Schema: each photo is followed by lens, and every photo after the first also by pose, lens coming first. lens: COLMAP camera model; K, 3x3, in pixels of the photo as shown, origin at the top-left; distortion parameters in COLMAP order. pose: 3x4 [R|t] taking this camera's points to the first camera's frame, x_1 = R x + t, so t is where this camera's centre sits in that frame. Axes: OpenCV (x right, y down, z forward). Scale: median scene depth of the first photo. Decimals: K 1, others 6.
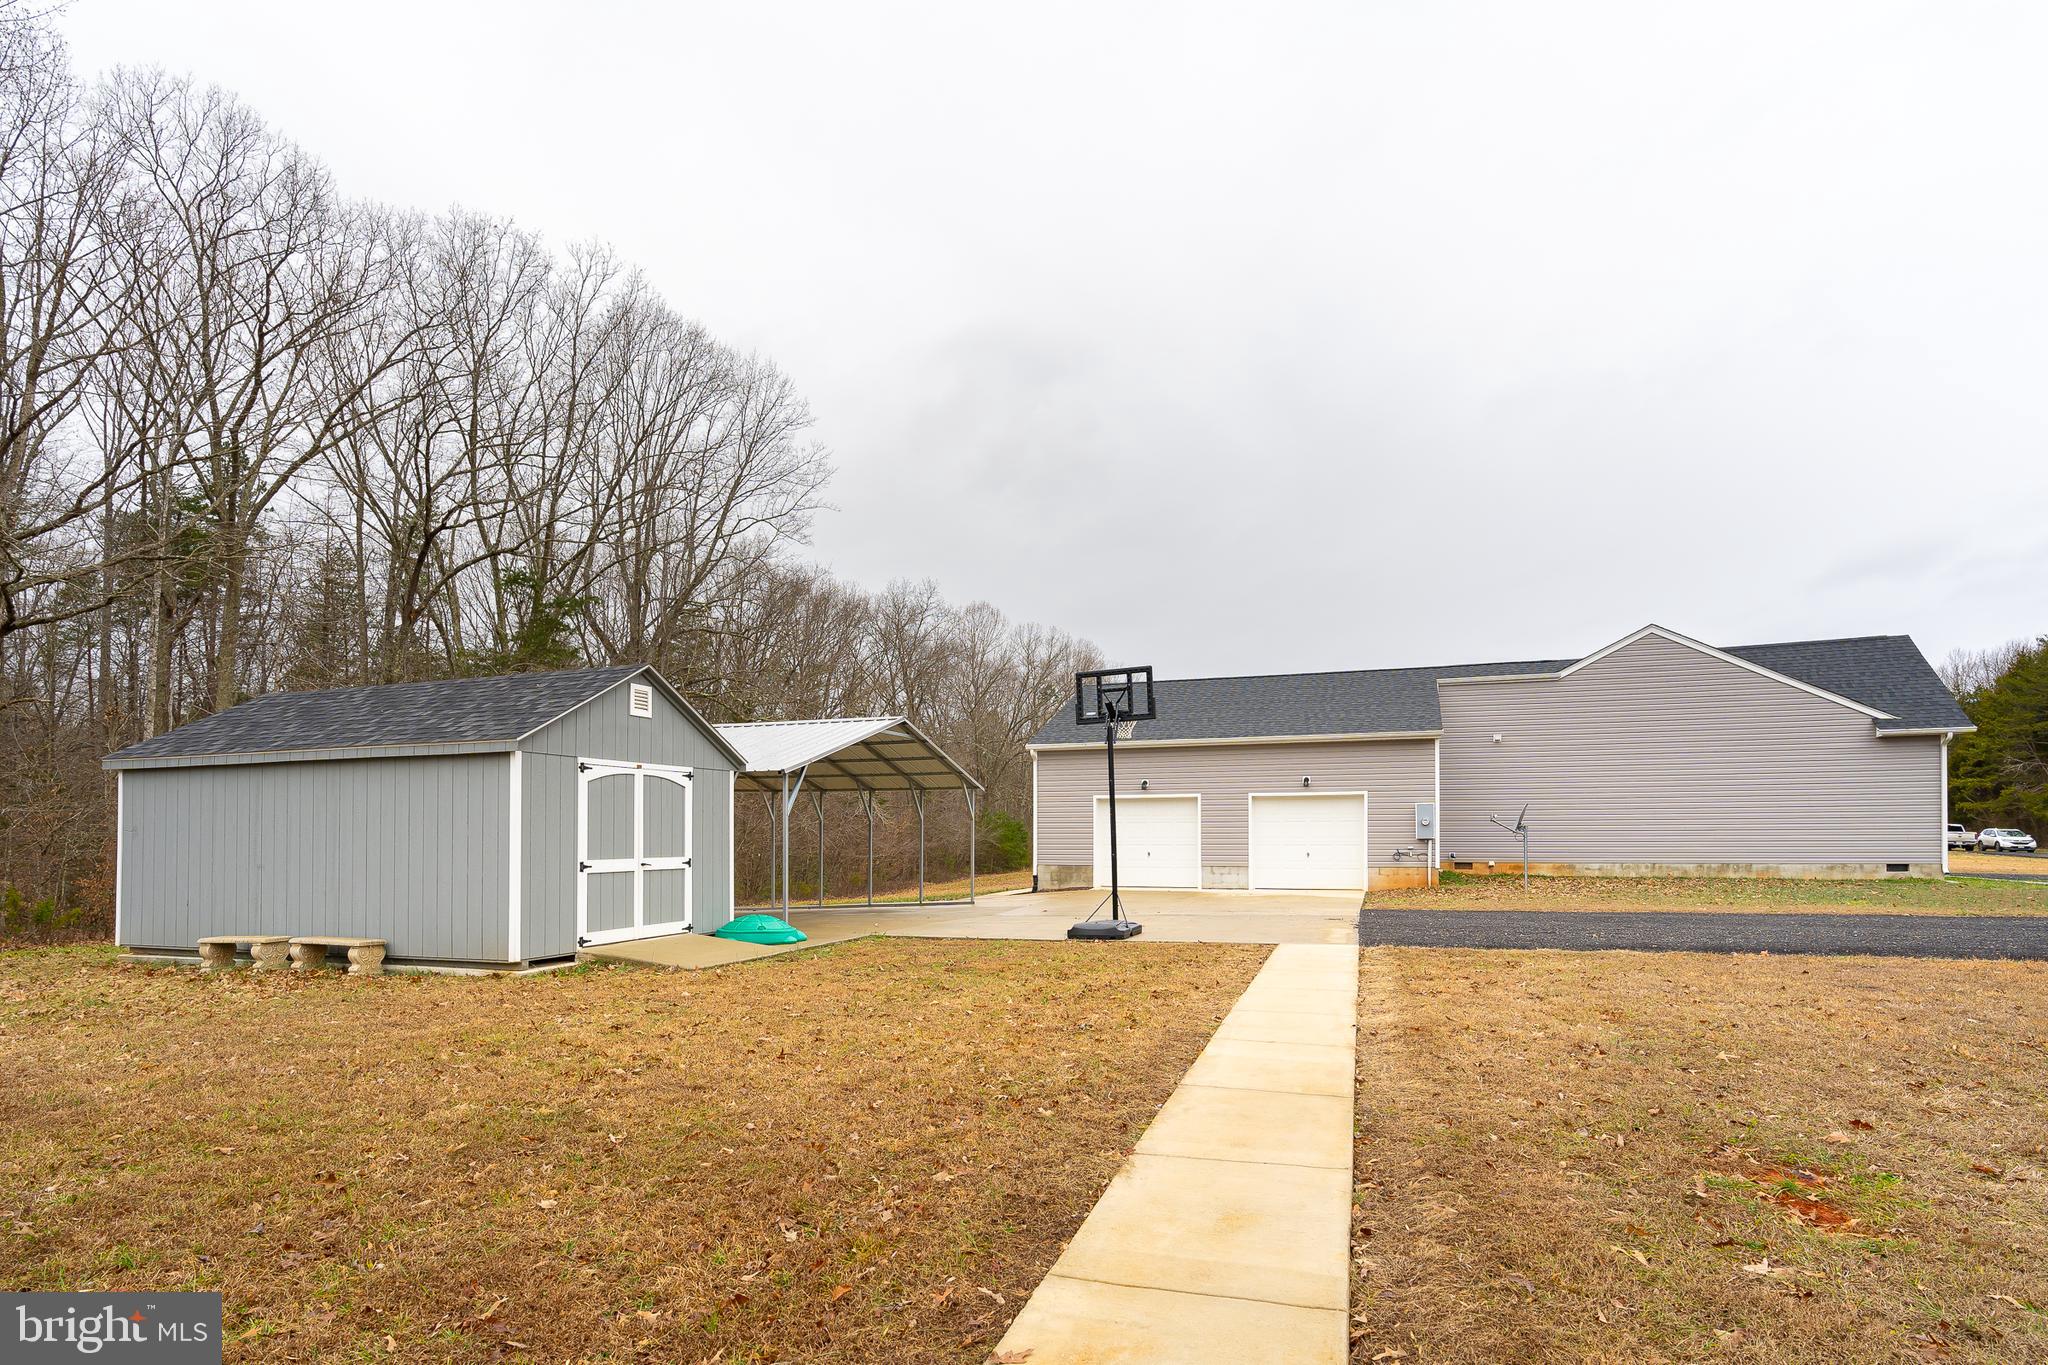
lens RADIAL K [[1023.9, 0, 1021.4], [0, 1023.9, 820.6], [0, 0, 1]] dist [0.001896, 0.000647]
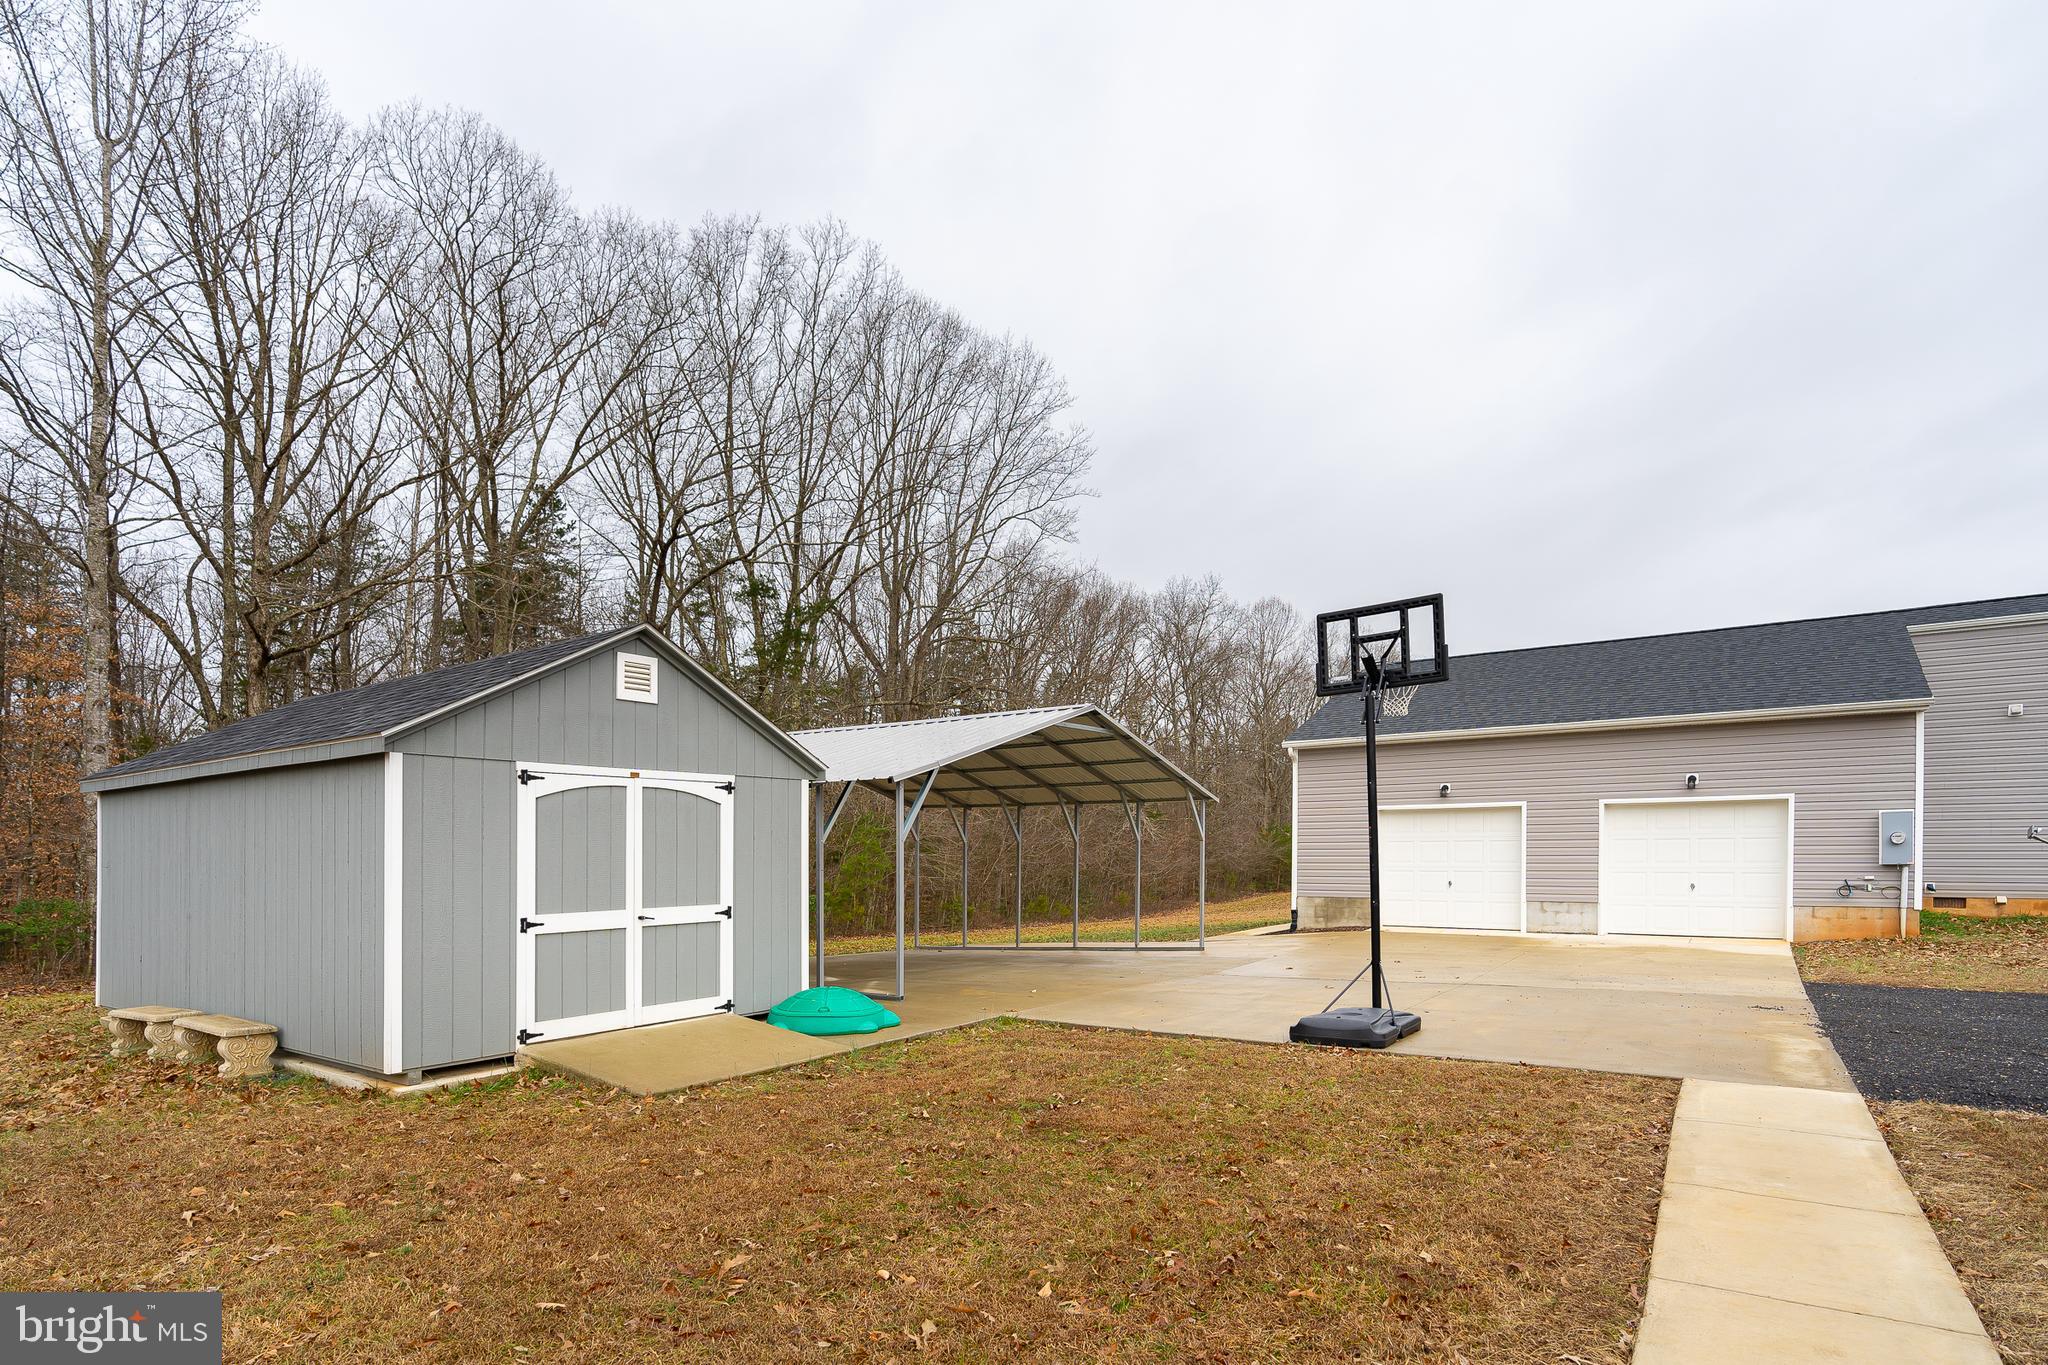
lens RADIAL K [[1054.5, 0, 1031.9], [0, 1054.5, 874.3], [0, 0, 1]] dist [-0.003384, -0.000356]
pose [[0.965173, 0.002428, -0.261602, 0.042918], [0.007620, 0.999272, 0.037388, -0.006806], [0.261502, -0.038079, 0.964451, 0.247616]]
